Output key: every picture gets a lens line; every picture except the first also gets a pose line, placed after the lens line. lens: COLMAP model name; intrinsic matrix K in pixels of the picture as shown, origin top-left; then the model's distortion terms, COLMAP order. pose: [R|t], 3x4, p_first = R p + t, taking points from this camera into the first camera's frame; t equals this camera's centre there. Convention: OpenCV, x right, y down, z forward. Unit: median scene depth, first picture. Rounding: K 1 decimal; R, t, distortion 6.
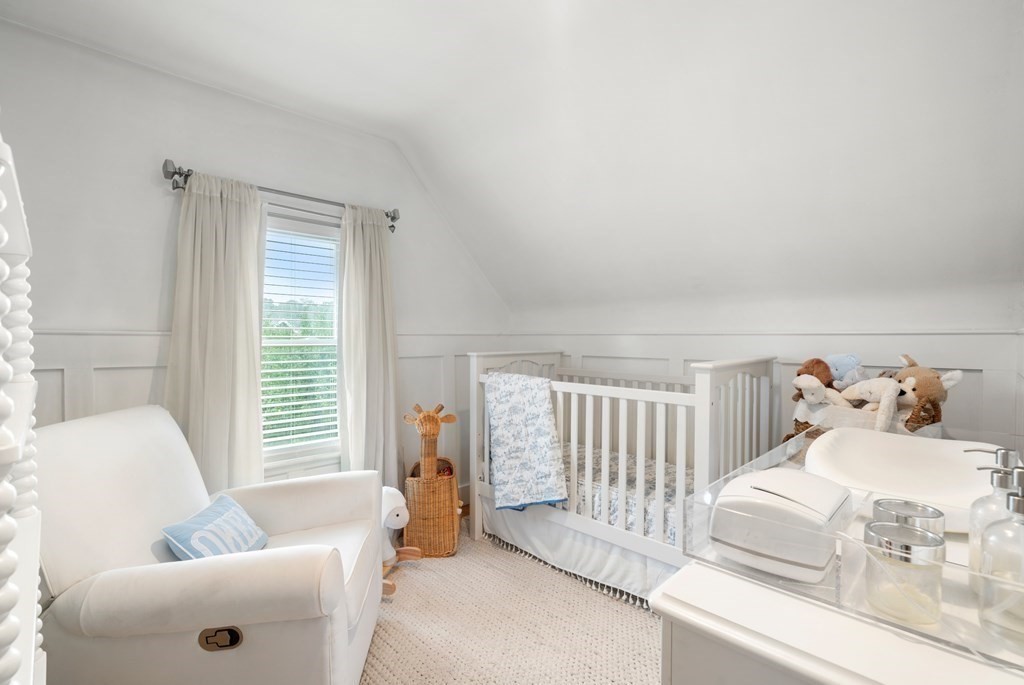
lens RADIAL K [[466.9, 0, 507.1], [0, 466.9, 335.8], [0, 0, 1]] dist [-0.000808, 0.000149]
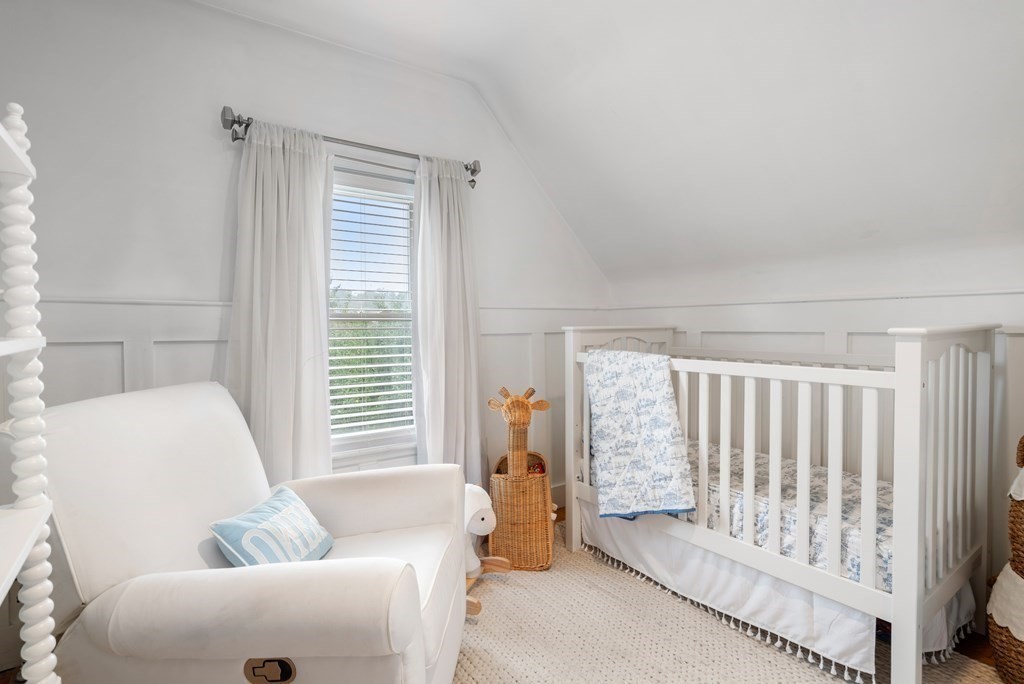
lens RADIAL K [[499.7, 0, 516.4], [0, 499.7, 326.1], [0, 0, 1]] dist [0.011554, 0.000593]
pose [[0.989214, -0.007609, -0.146281, -0.041612], [0.007964, 0.999967, 0.001839, 0.039189], [0.146262, -0.002984, 0.989241, 0.125239]]
